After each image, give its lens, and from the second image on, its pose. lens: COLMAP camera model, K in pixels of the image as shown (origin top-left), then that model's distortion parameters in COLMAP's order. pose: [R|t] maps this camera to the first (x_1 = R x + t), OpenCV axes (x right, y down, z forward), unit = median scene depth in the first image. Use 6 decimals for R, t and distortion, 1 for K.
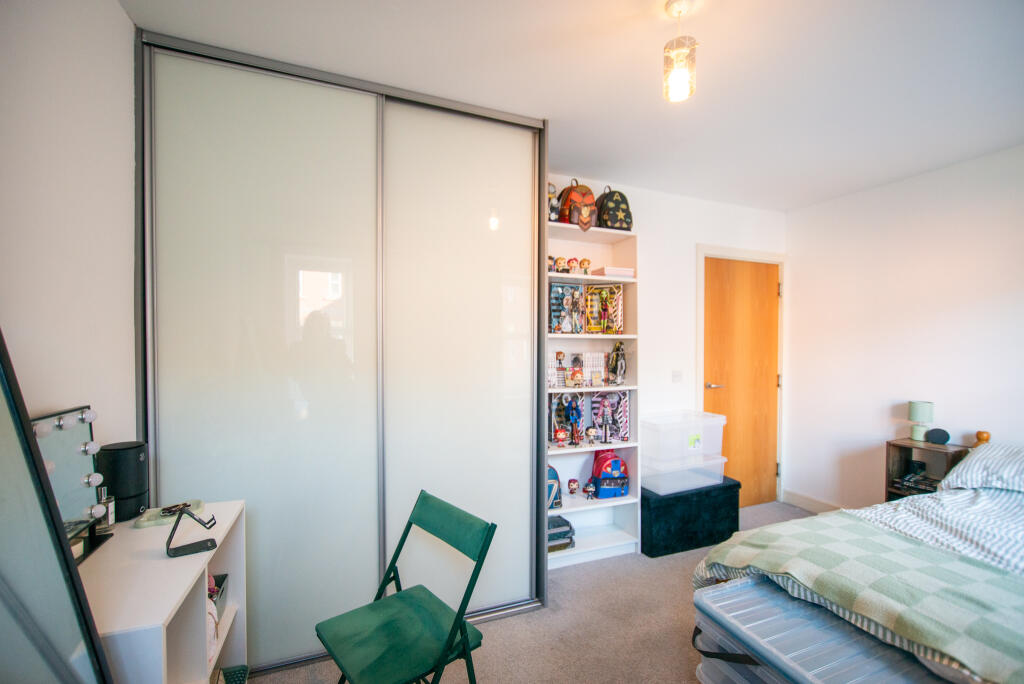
lens RADIAL K [[435.1, 0, 515.0], [0, 435.1, 321.2], [0, 0, 1]] dist [-0.015911, 0.004732]
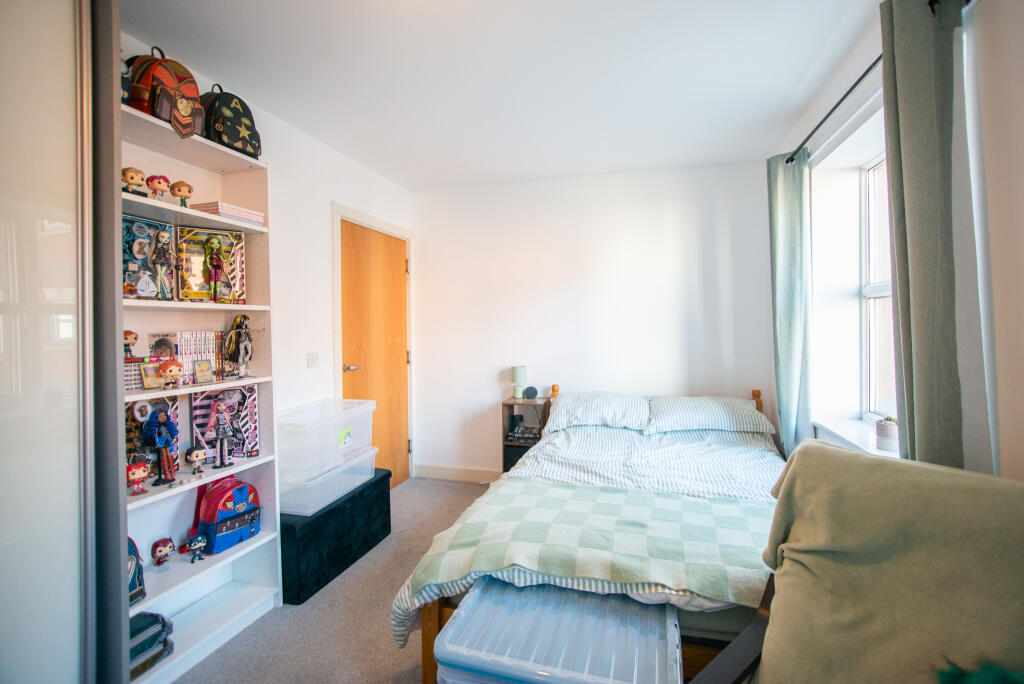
lens RADIAL K [[435.1, 0, 515.0], [0, 435.1, 321.2], [0, 0, 1]] dist [-0.015911, 0.004732]
pose [[0.597232, 0.000828, 0.802068, -0.054115], [-0.033770, 0.999139, 0.024114, 0.027280], [-0.801358, -0.041488, 0.596745, 0.257868]]
